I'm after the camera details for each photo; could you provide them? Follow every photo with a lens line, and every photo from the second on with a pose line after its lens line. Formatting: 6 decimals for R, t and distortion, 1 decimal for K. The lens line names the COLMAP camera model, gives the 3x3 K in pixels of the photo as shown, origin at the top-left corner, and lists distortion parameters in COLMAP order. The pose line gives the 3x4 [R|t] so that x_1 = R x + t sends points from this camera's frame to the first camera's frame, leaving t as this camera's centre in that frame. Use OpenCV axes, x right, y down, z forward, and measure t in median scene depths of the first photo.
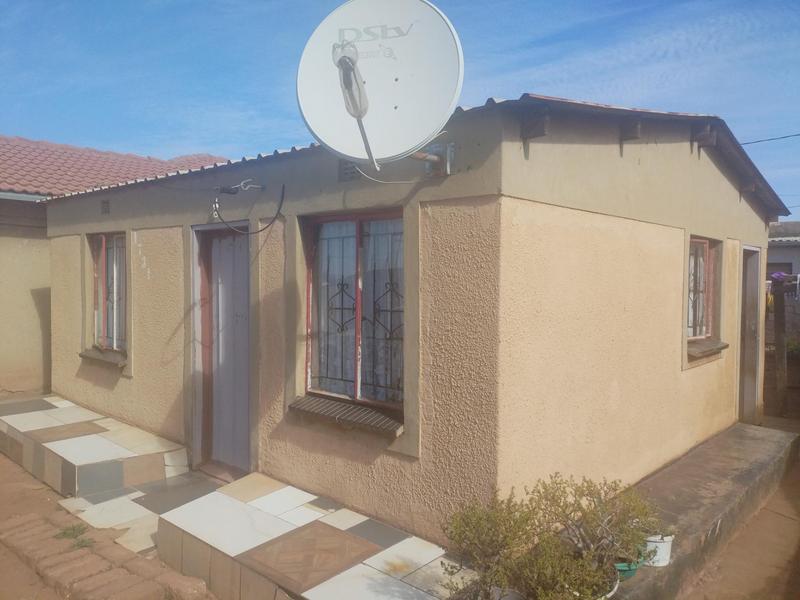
lens RADIAL K [[586.4, 0, 395.6], [0, 586.4, 286.8], [0, 0, 1]] dist [0.077795, -0.079448]
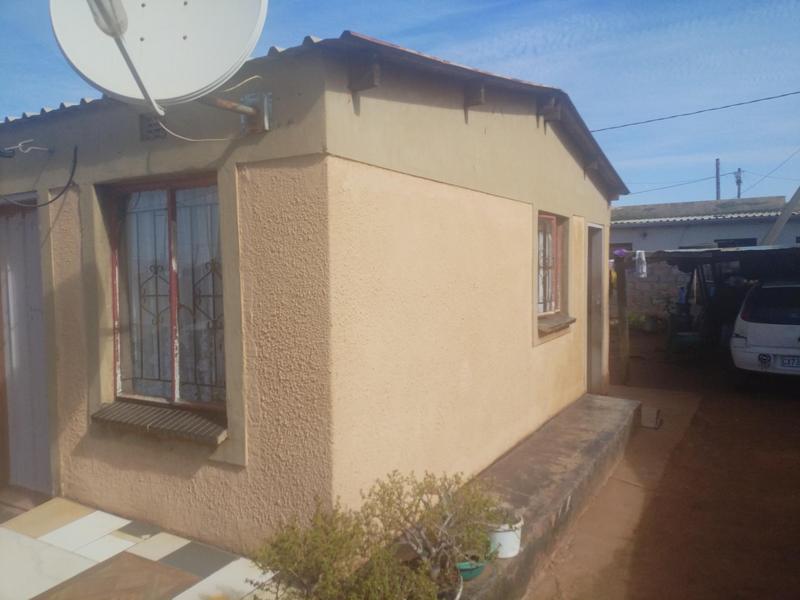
lens RADIAL K [[586.4, 0, 395.6], [0, 586.4, 286.8], [0, 0, 1]] dist [0.077795, -0.079448]
pose [[0.978617, -0.031010, 0.203341, 0.074519], [0.027061, 0.999388, 0.022170, 0.015726], [-0.203904, -0.016194, 0.978857, 0.106573]]
